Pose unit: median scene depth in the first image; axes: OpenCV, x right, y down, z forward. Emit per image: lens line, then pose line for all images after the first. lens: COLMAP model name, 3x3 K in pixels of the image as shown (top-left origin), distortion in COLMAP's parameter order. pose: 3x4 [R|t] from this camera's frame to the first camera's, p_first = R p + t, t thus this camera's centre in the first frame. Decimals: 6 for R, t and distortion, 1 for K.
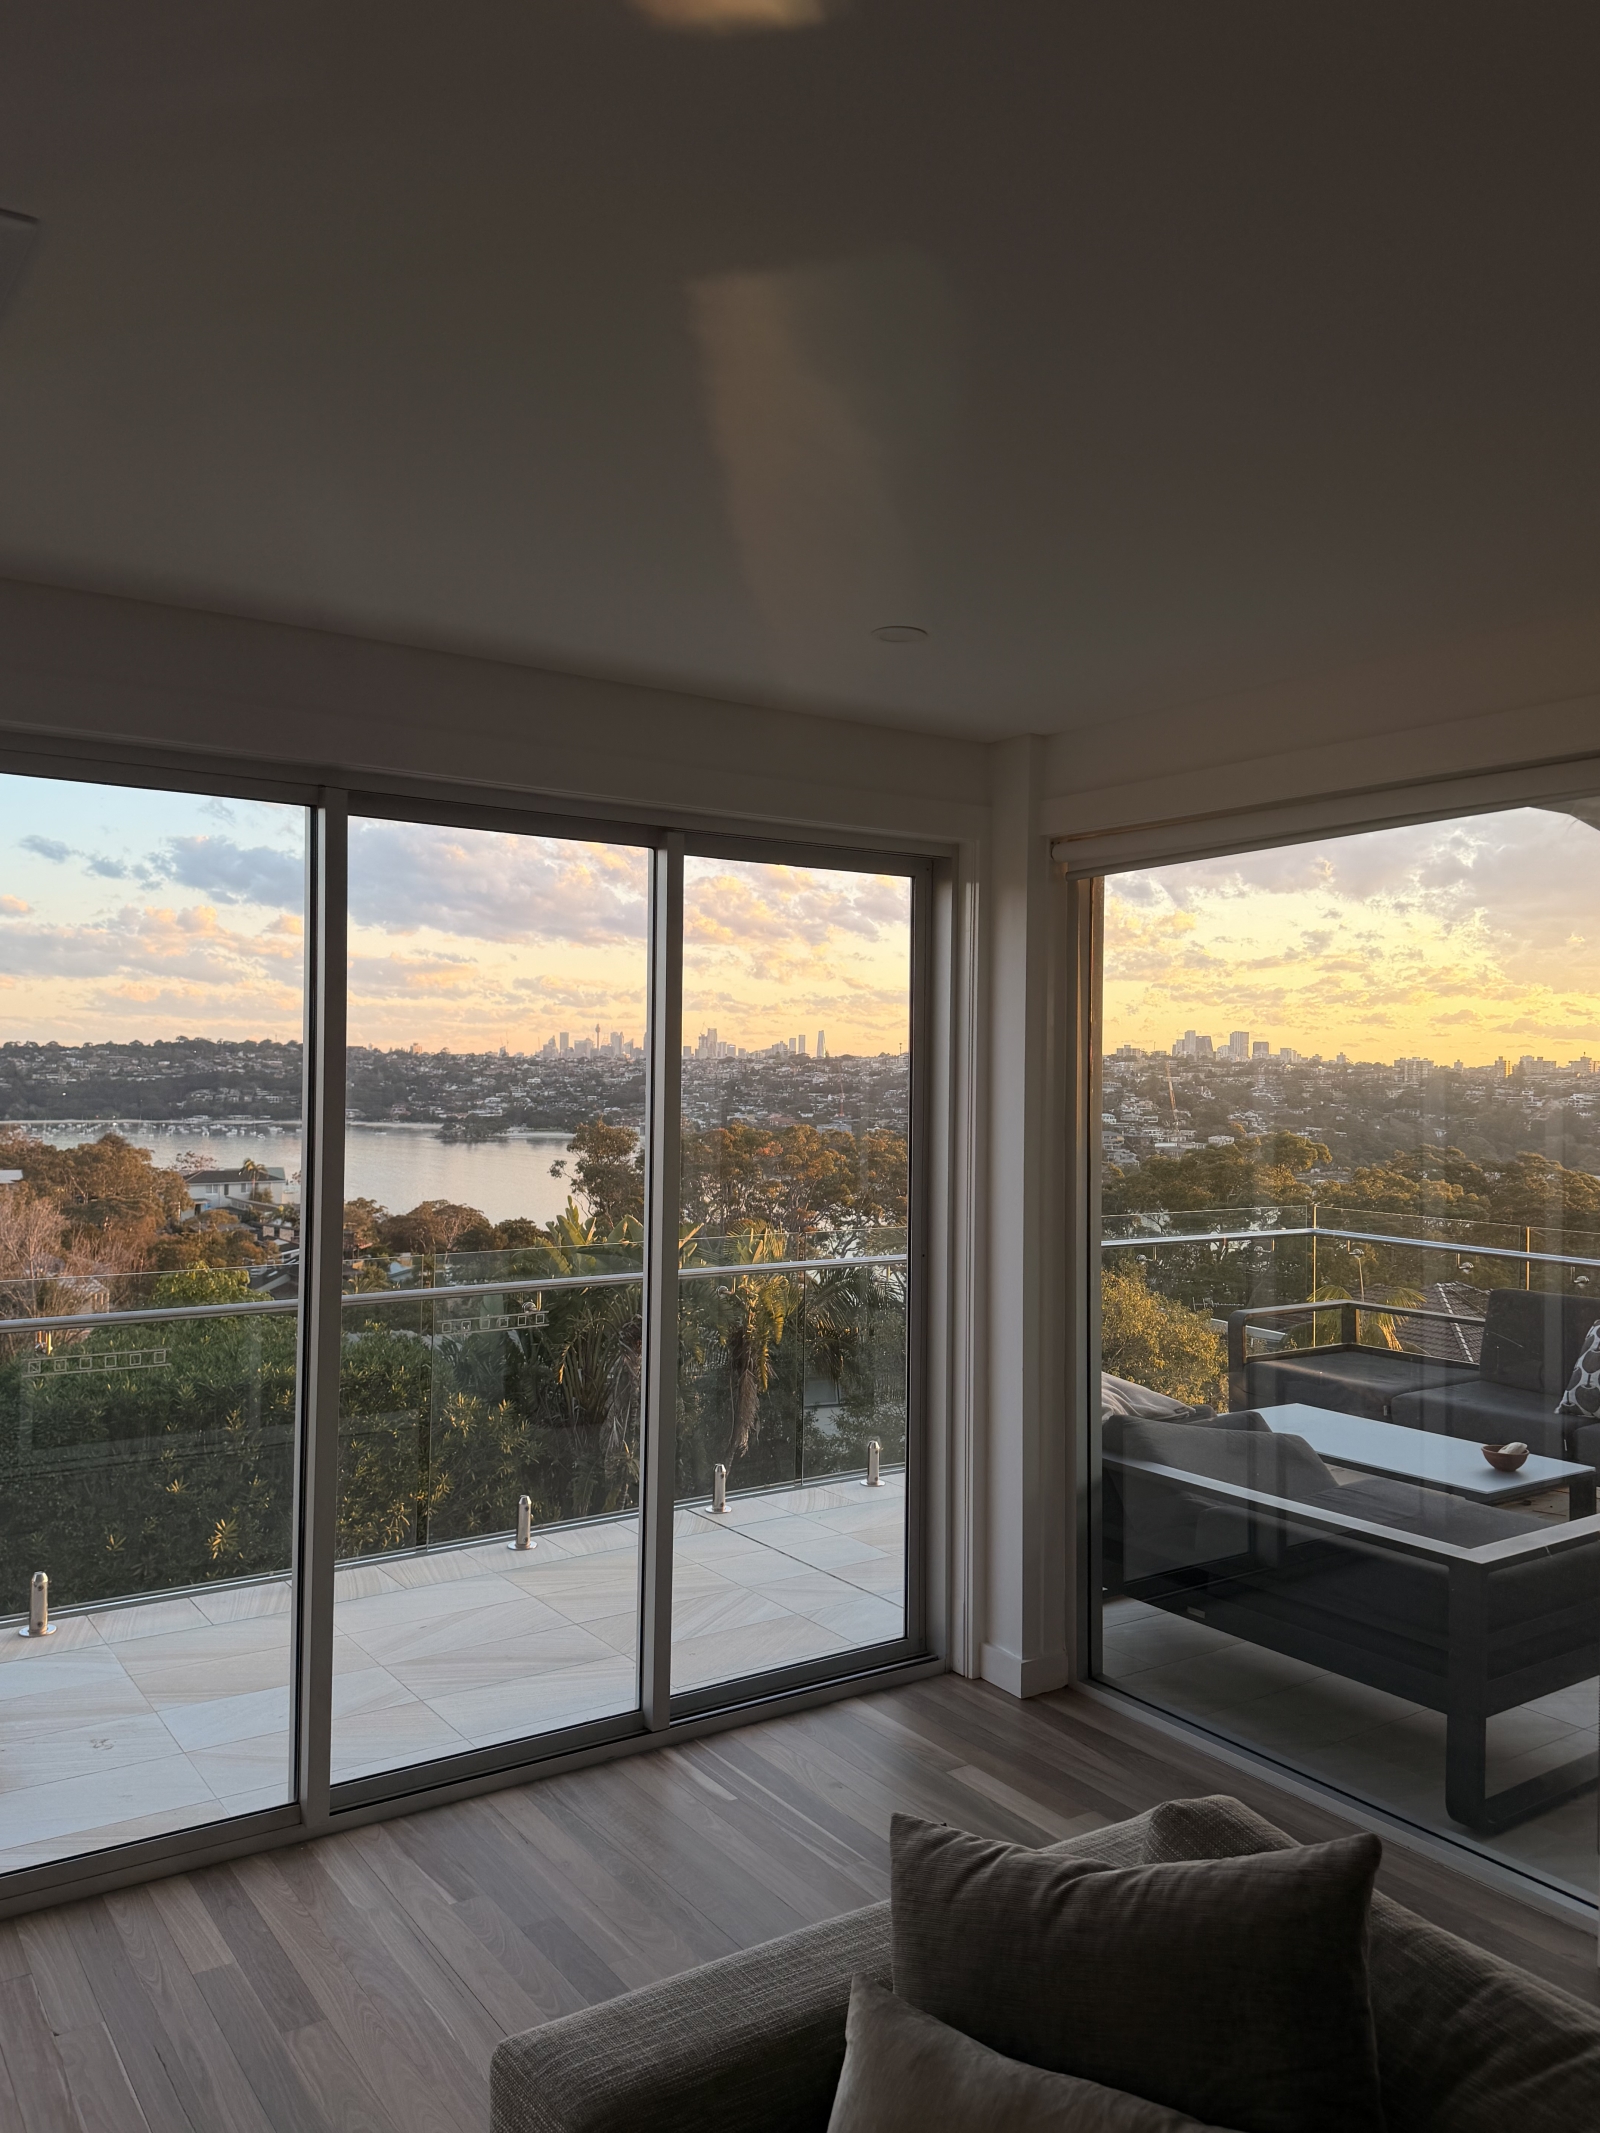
lens RADIAL K [[1608.5, 0, 808.7], [0, 1608.5, 1059.1], [0, 0, 1]] dist [0.131248, -0.163993]
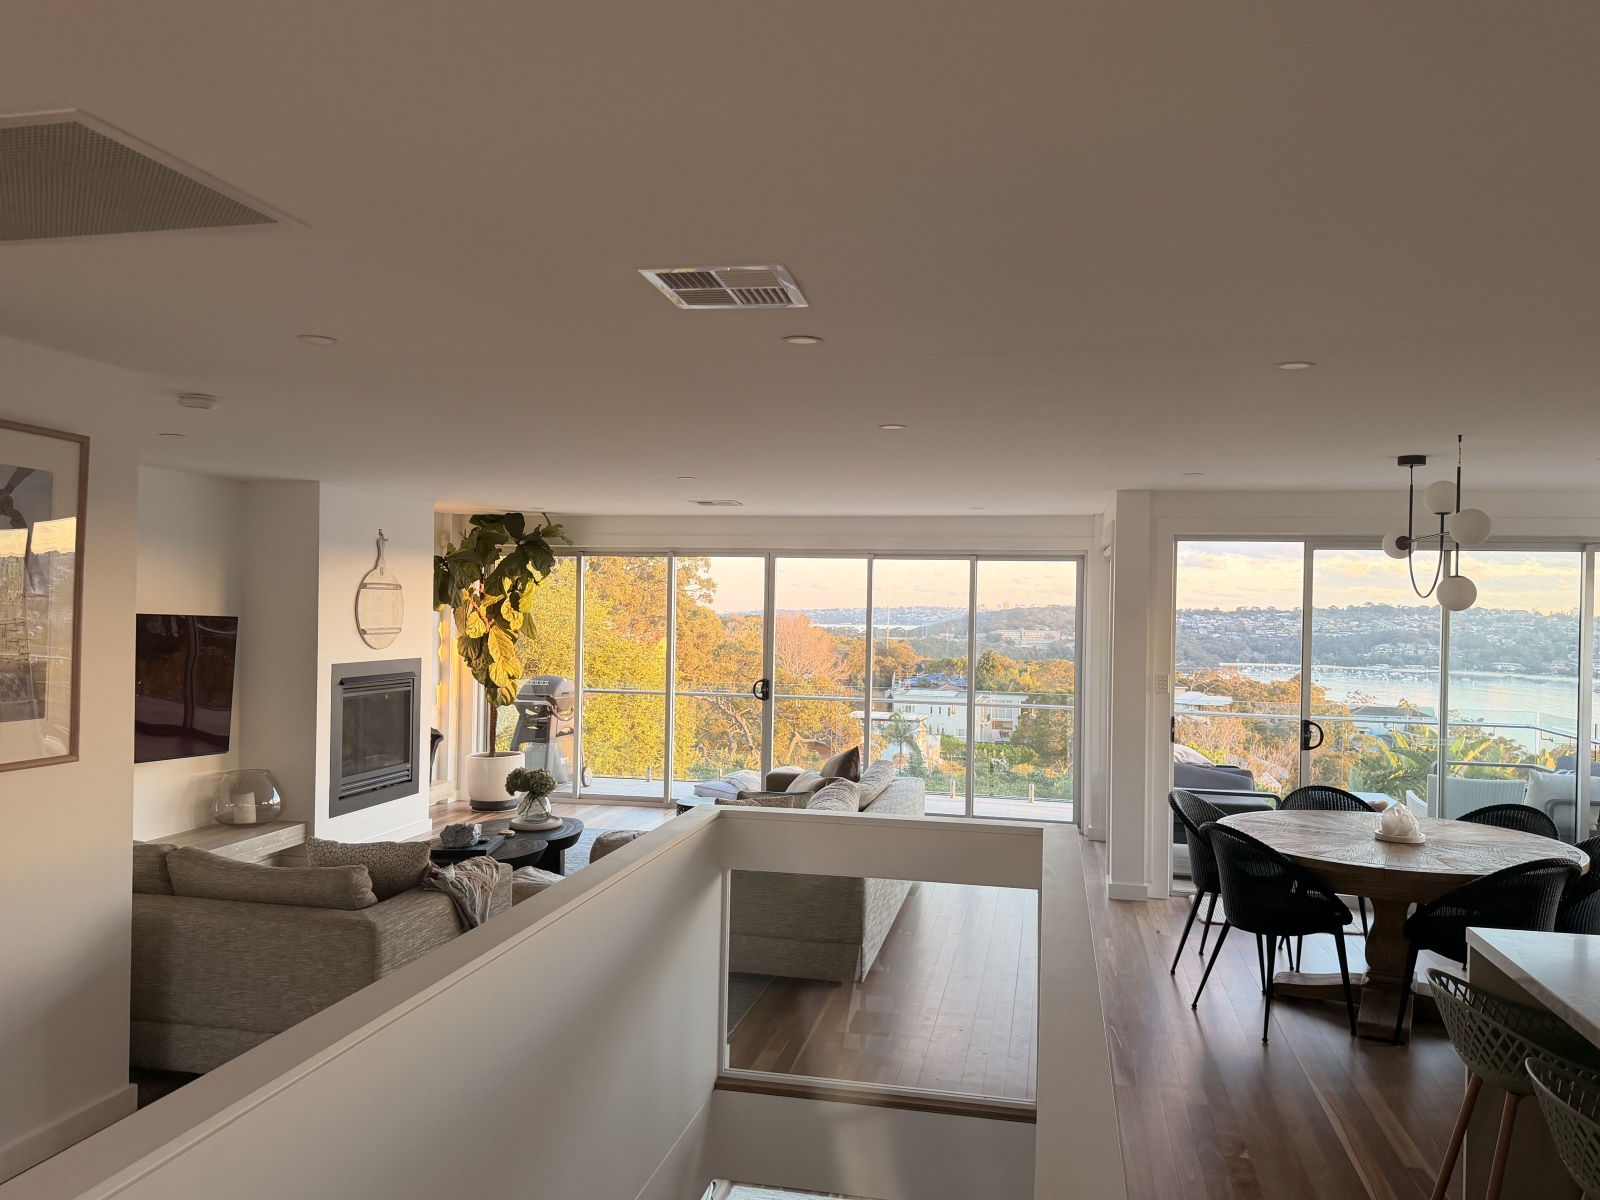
lens RADIAL K [[1206.5, 0, 798.9], [0, 1206.5, 611.0], [0, 0, 1]] dist [0.131248, -0.163993]
pose [[0.695915, 0.003248, -0.718117, 0.132746], [-0.008517, 0.999957, -0.003731, -0.002092], [0.718074, 0.008712, 0.695913, -0.098231]]
